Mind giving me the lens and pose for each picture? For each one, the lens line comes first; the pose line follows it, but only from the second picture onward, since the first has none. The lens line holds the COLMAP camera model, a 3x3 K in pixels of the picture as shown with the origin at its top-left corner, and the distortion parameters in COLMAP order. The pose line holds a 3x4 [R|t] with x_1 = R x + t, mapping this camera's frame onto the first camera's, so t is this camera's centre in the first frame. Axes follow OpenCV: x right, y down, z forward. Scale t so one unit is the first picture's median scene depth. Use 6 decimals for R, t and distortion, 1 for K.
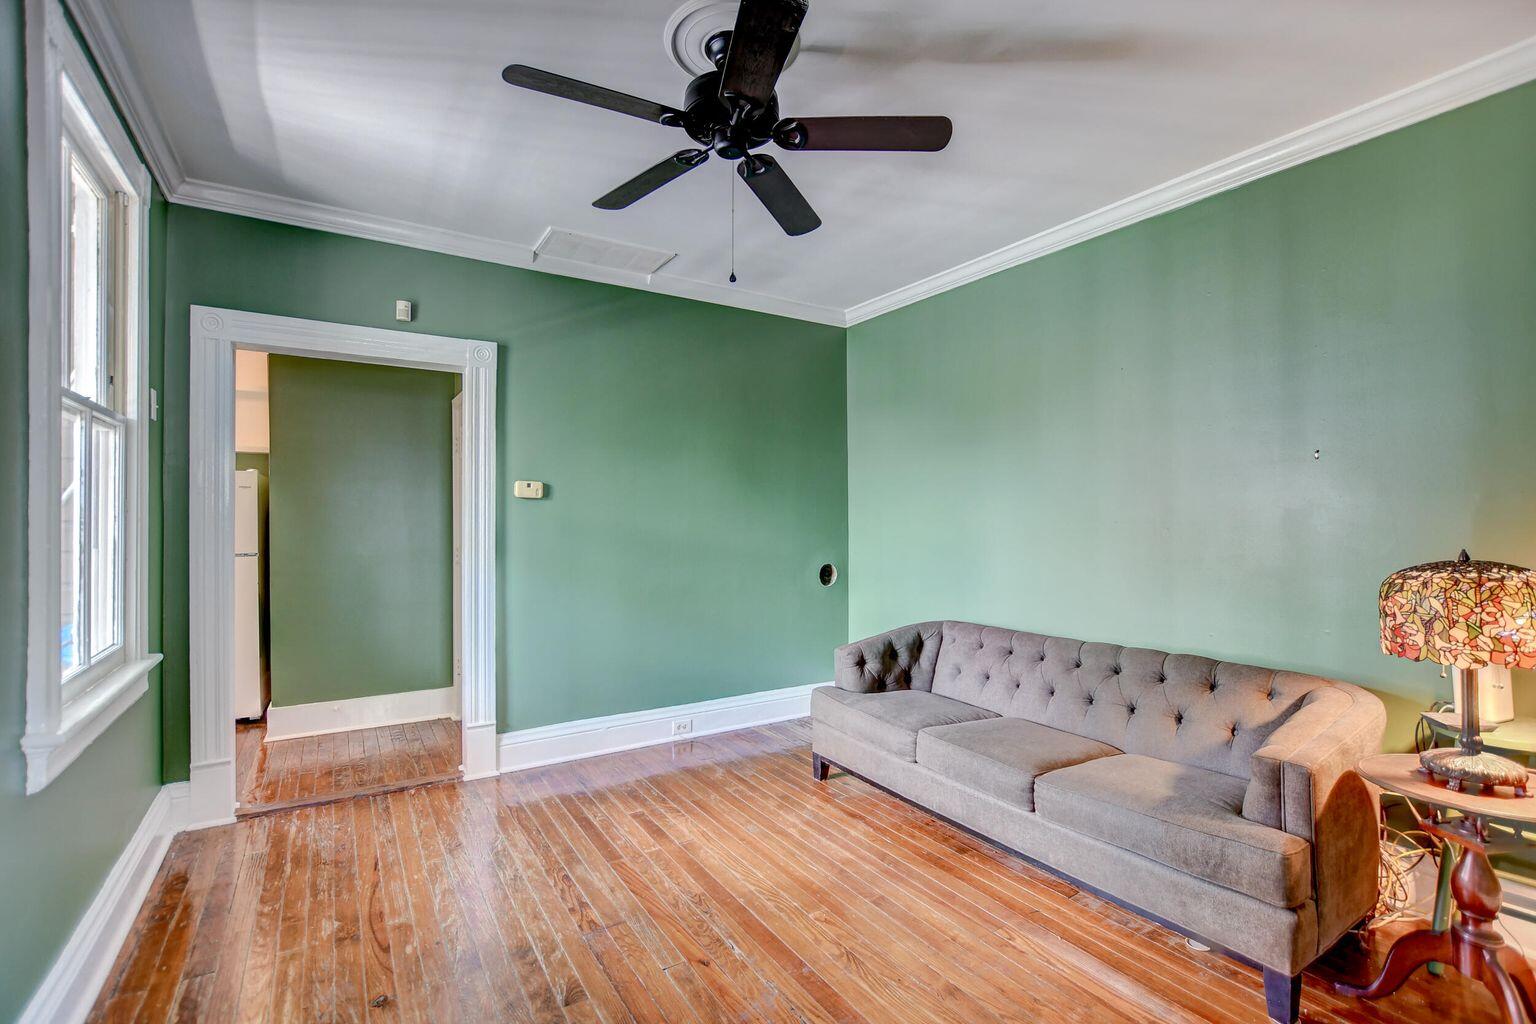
lens RADIAL K [[690.2, 0, 763.4], [0, 690.2, 513.4], [0, 0, 1]] dist [-0.014821, -0.000047]
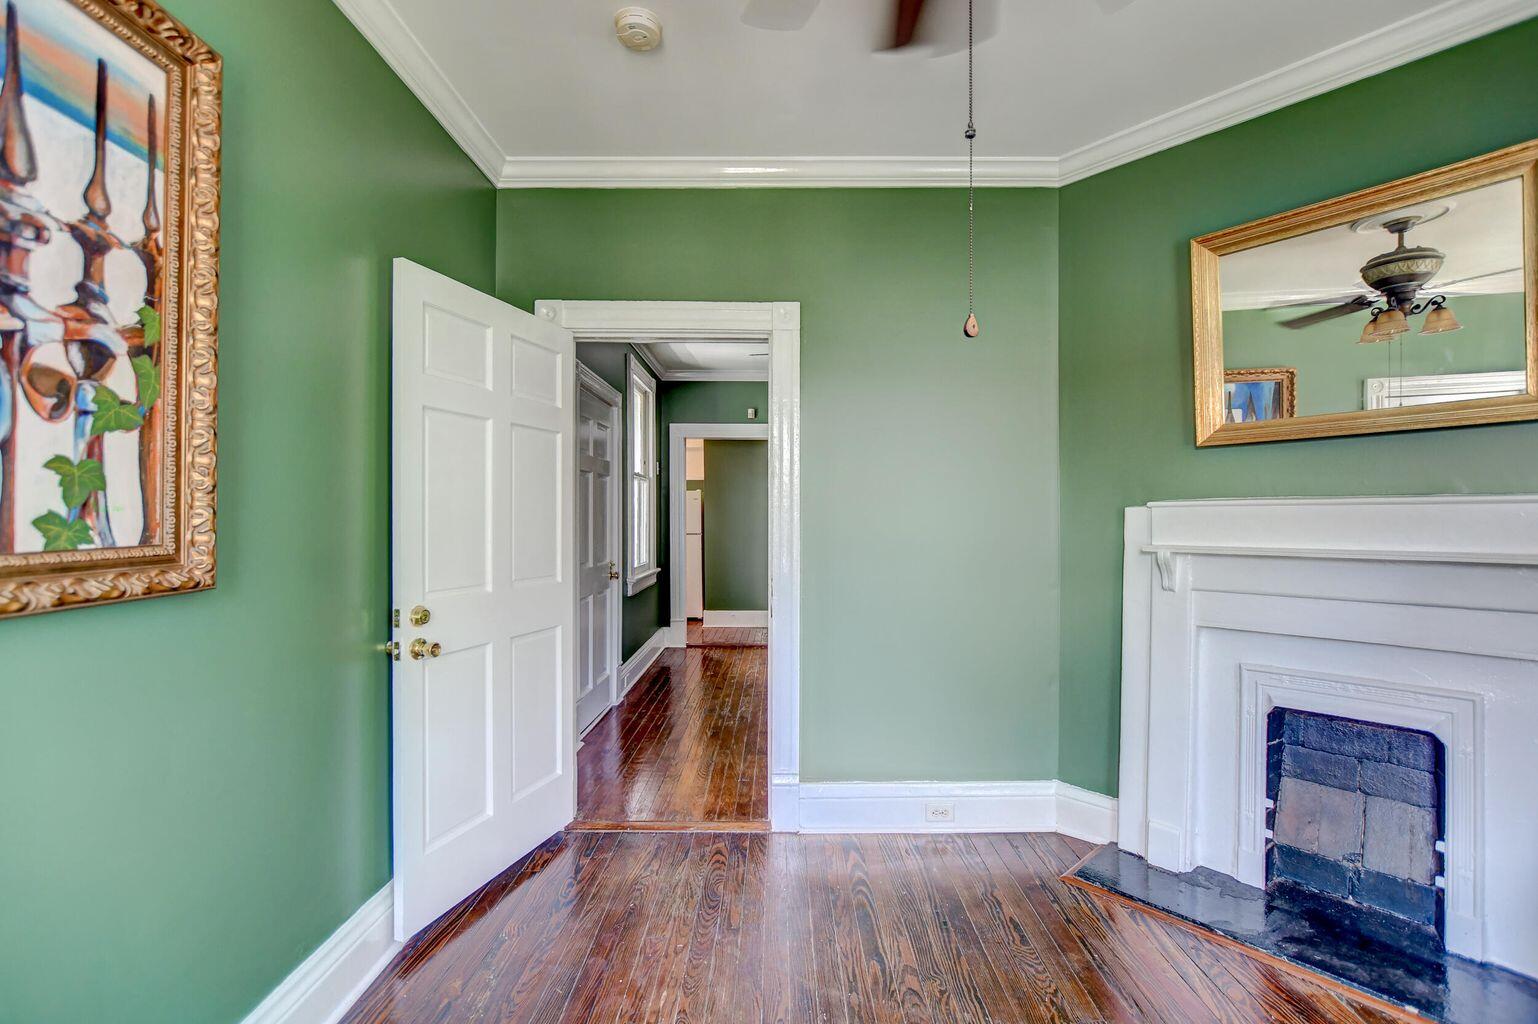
lens RADIAL K [[691.1, 0, 776.9], [0, 691.1, 514.5], [0, 0, 1]] dist [-0.014821, -0.000047]
pose [[0.844477, 0.001135, -0.535591, 0.795400], [0.001833, 0.999986, 0.005008, -0.004494], [0.535589, -0.005211, 0.844463, -0.865701]]
